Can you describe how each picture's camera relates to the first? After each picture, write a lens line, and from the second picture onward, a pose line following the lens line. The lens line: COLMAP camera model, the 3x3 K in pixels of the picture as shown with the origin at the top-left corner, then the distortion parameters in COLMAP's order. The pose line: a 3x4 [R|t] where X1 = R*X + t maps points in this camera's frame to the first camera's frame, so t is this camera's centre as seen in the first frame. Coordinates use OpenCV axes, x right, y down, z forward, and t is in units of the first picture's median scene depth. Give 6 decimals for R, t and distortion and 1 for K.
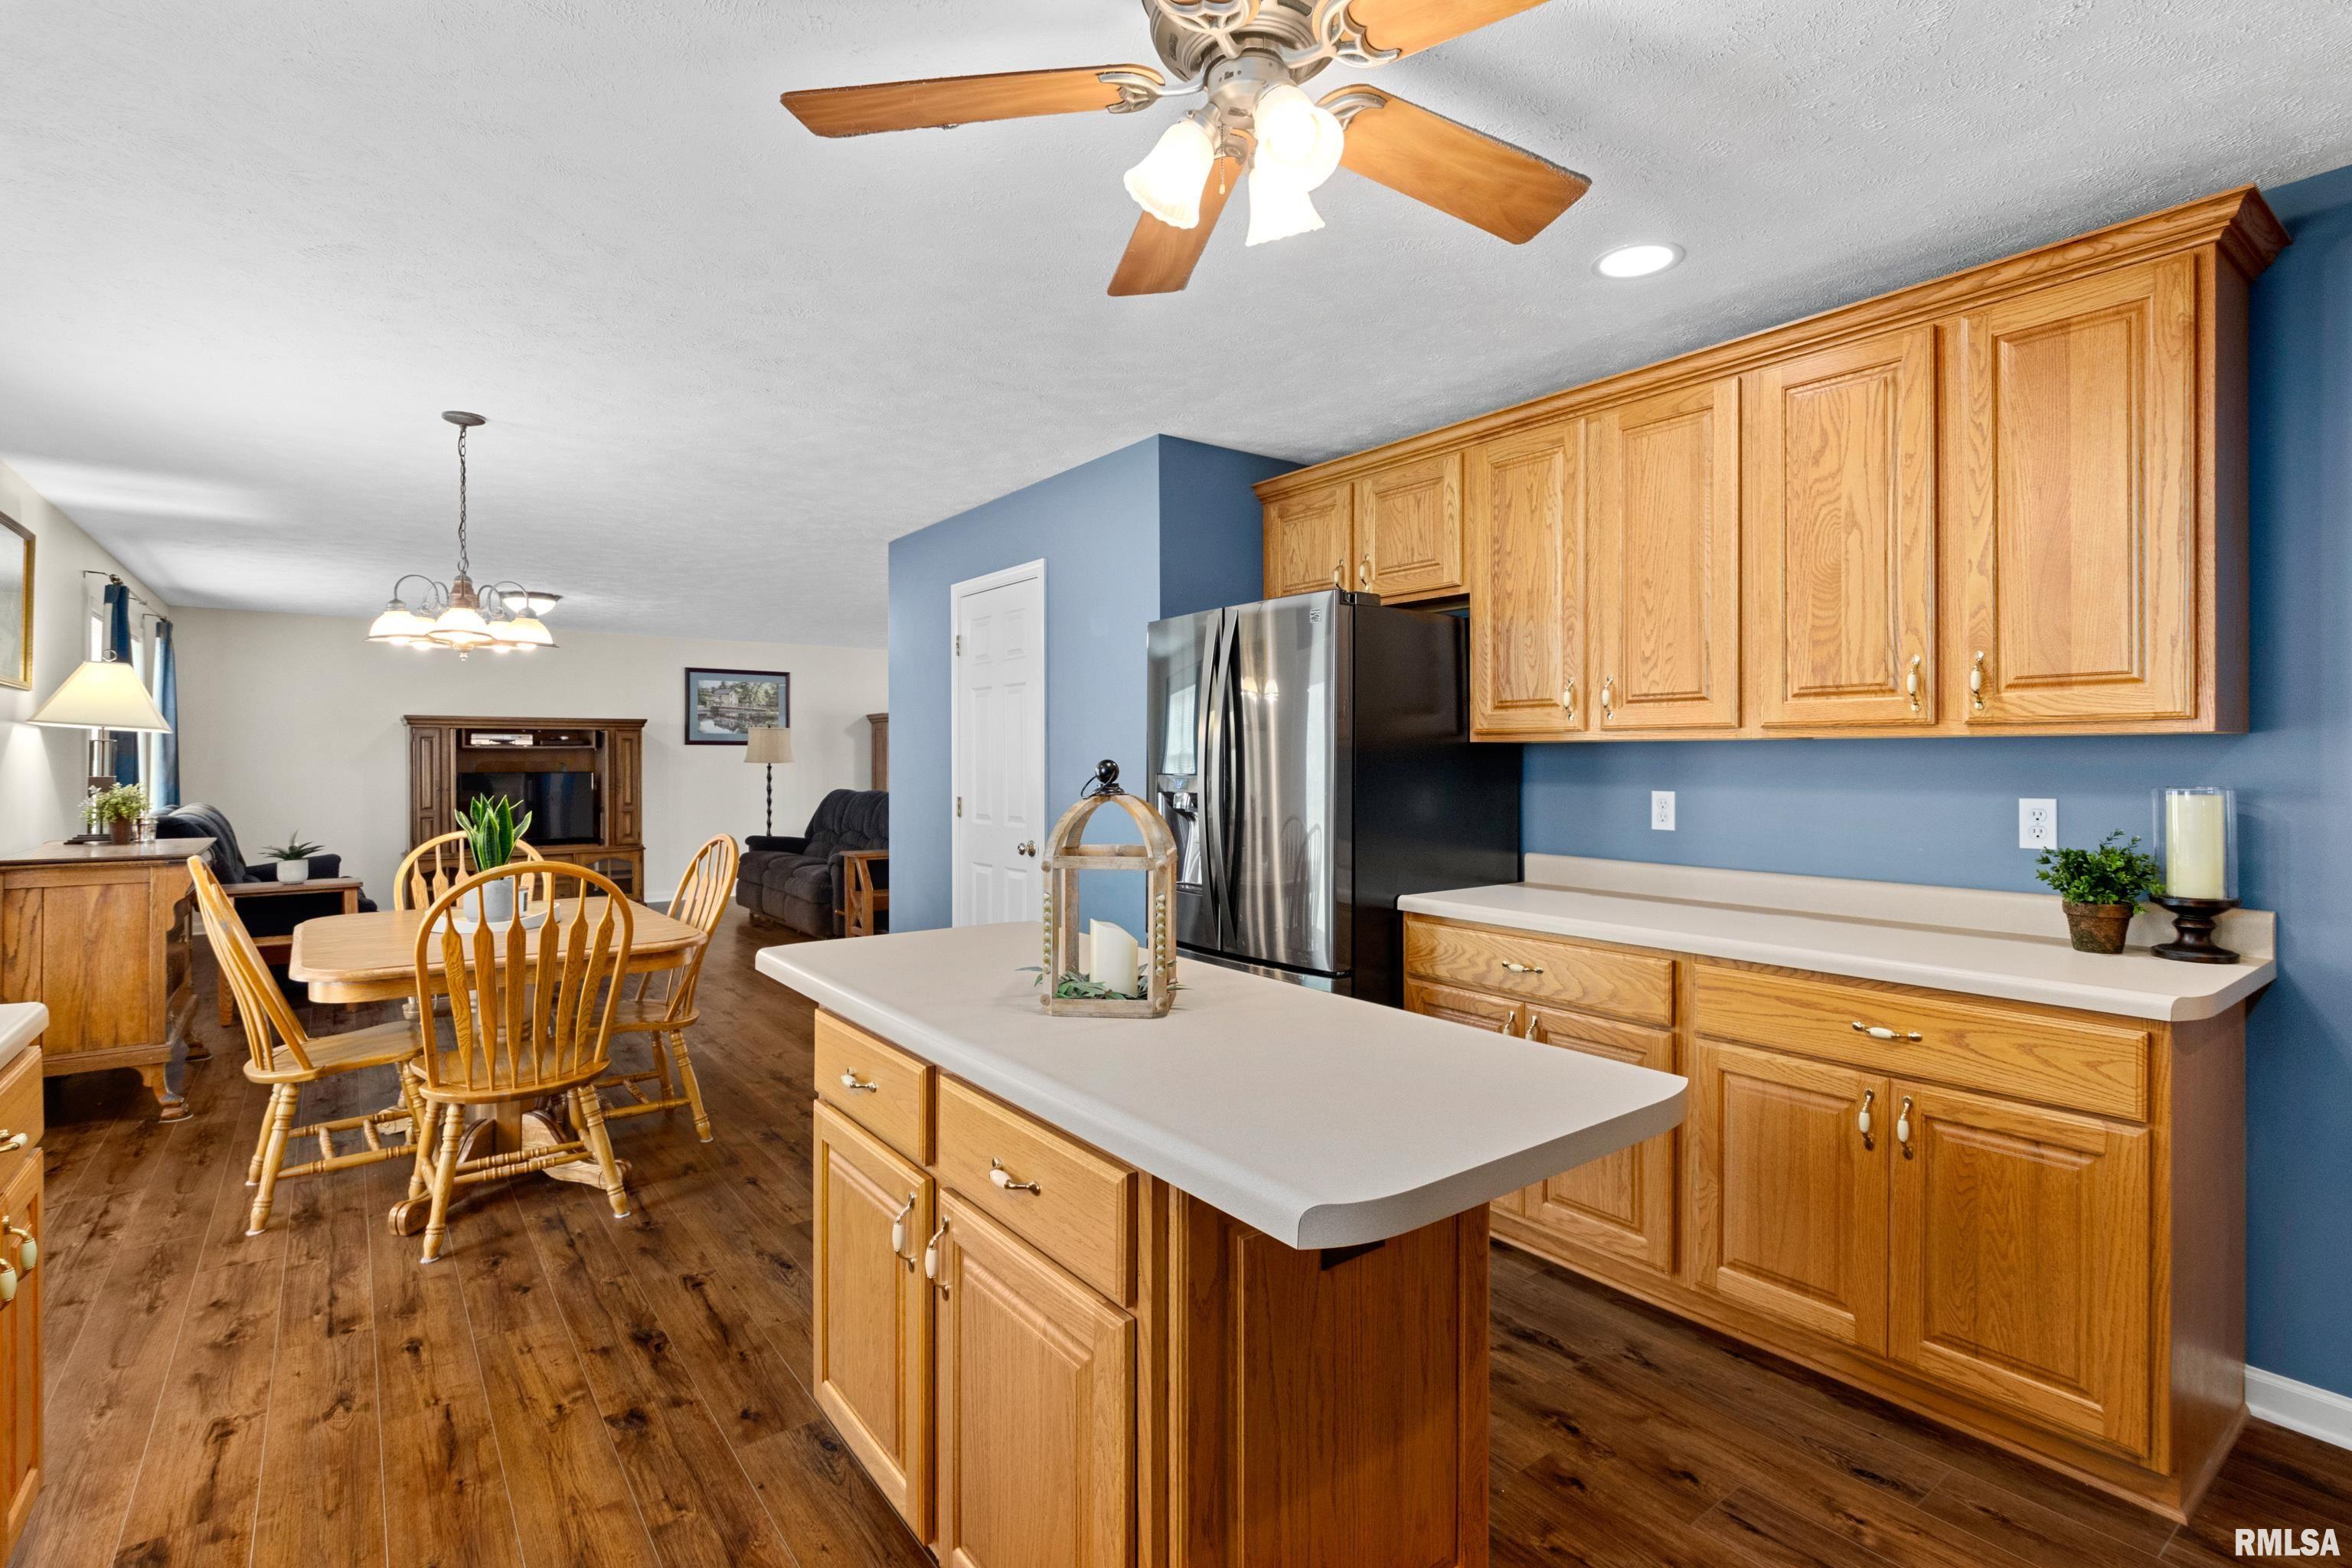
lens RADIAL K [[1112.5, 0, 1163.0], [0, 1112.5, 770.3], [0, 0, 1]] dist [0.001495, -0.000093]
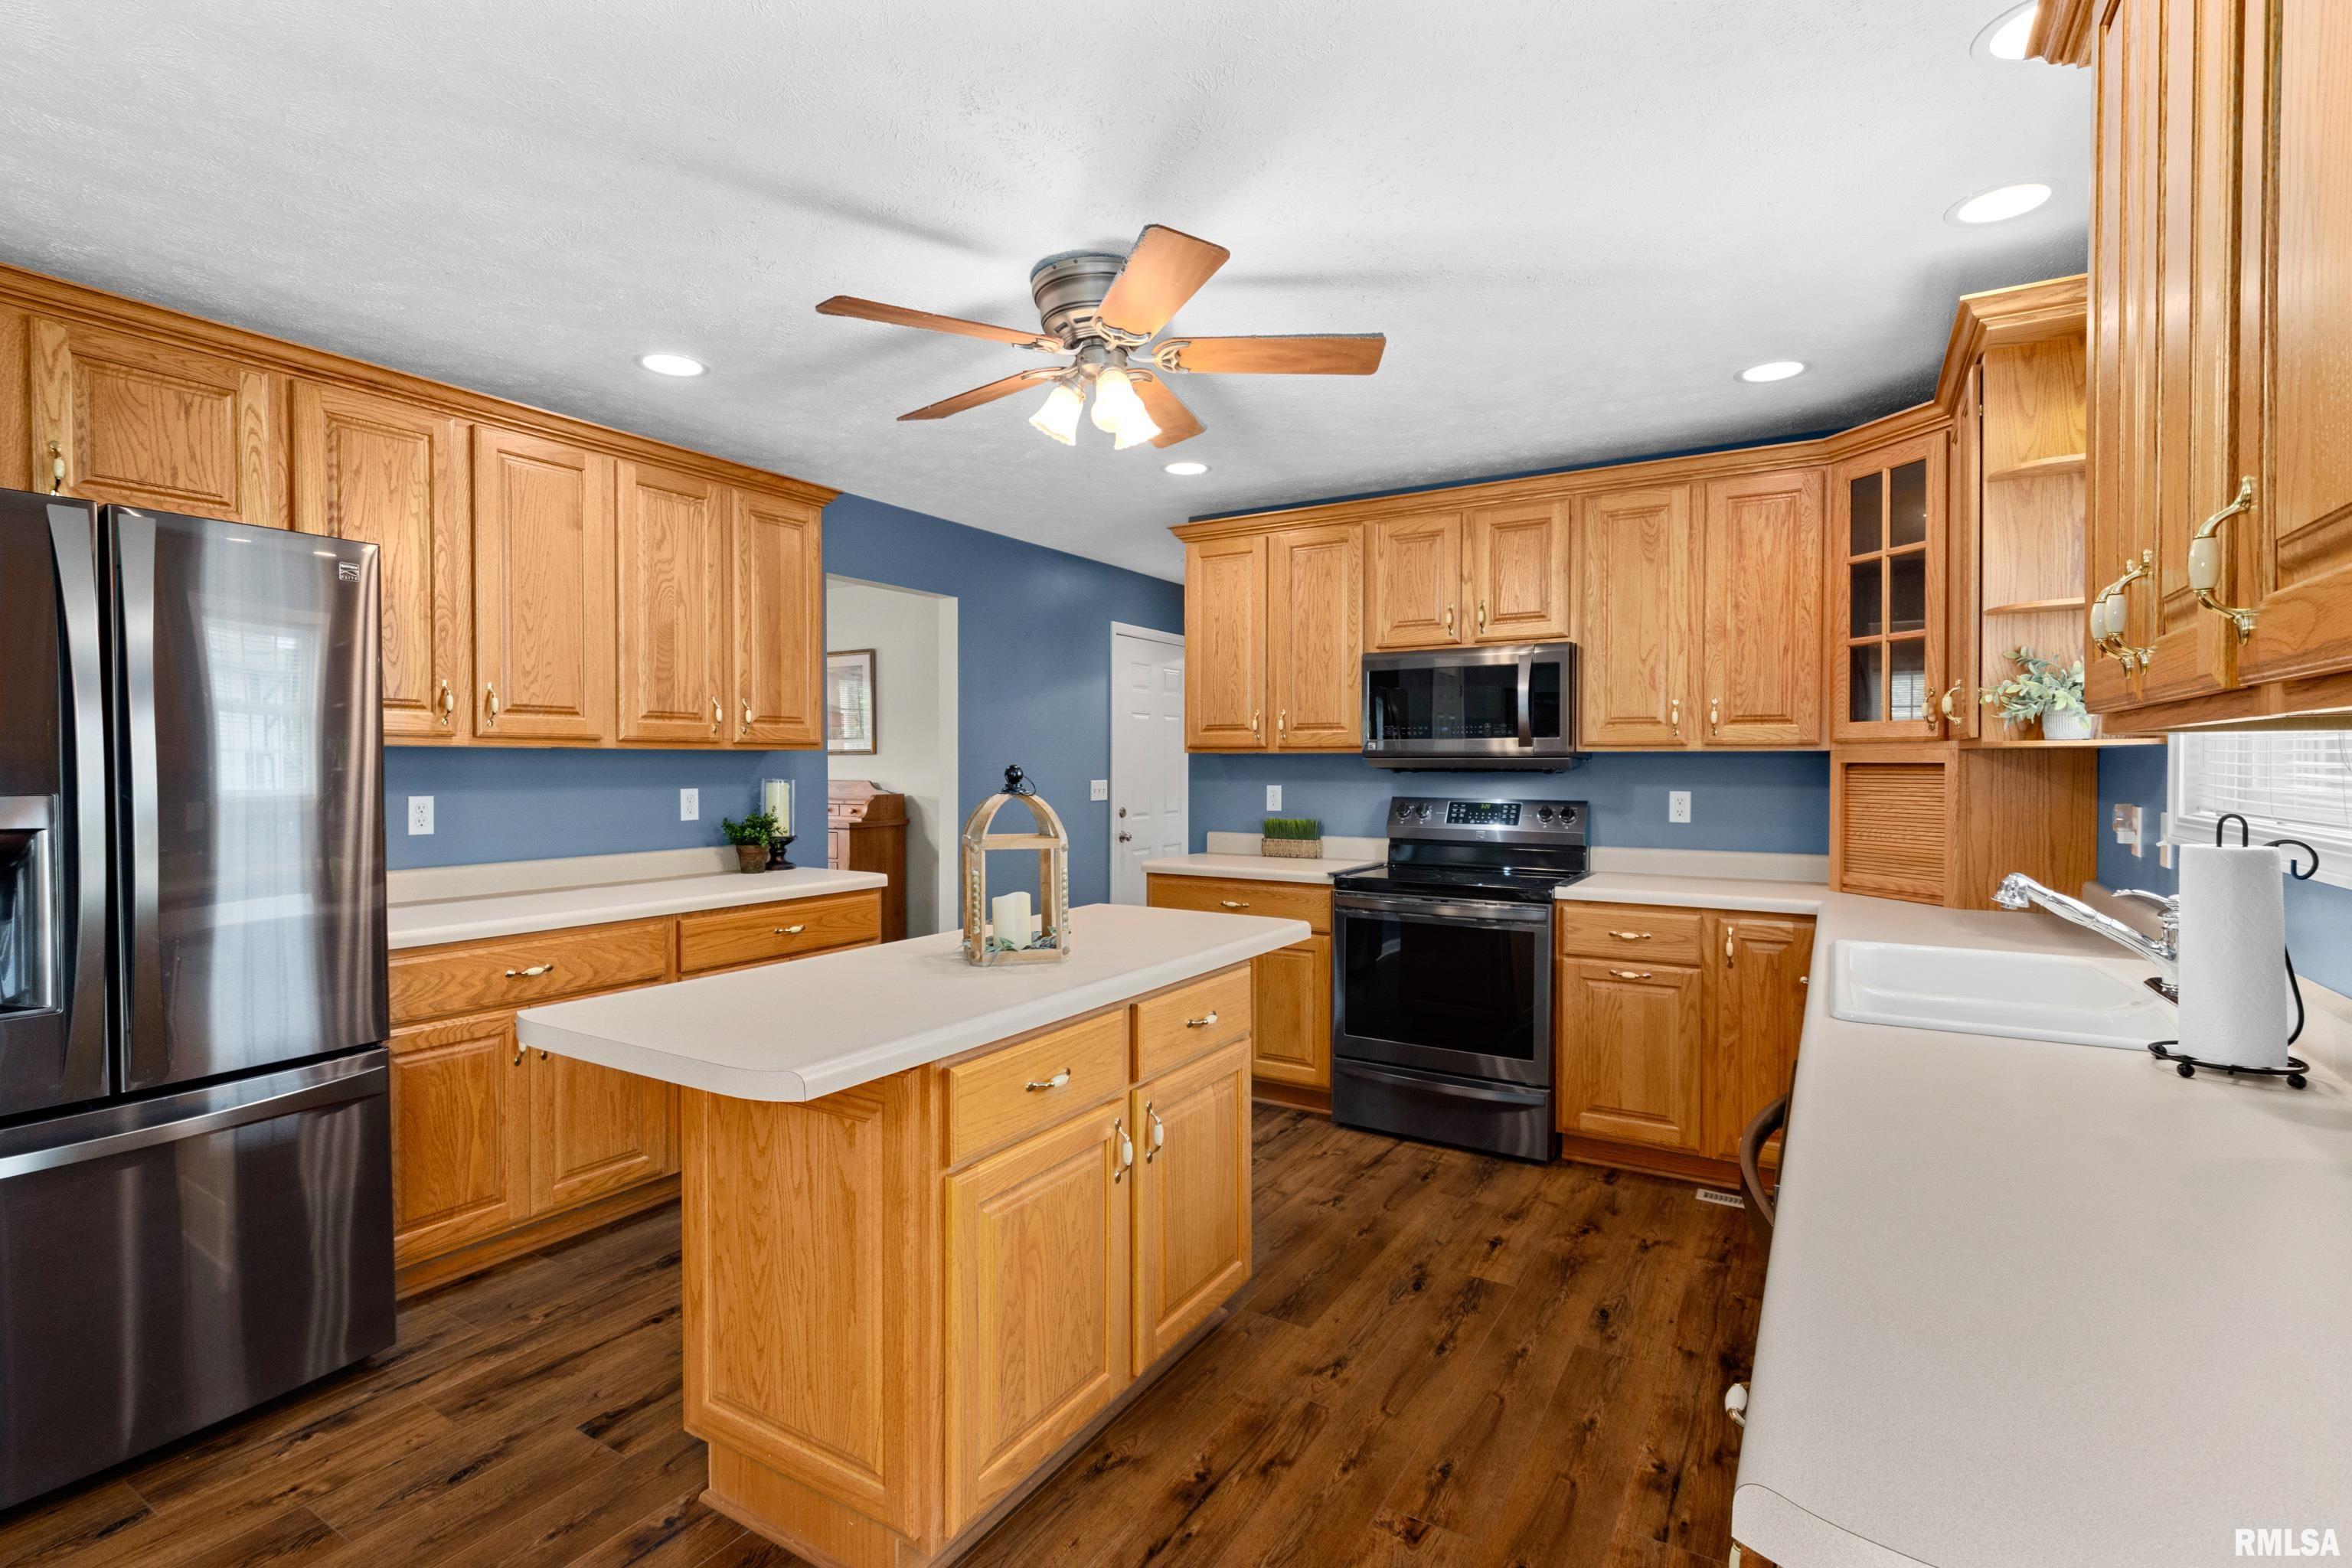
lens RADIAL K [[1112.5, 0, 1164.9], [0, 1112.5, 774.7], [0, 0, 1]] dist [0.001495, -0.000093]
pose [[-0.371708, -0.011697, 0.928276, -0.816463], [0.007864, 0.999845, 0.015748, -0.012338], [-0.928316, 0.013154, -0.371558, 0.828085]]
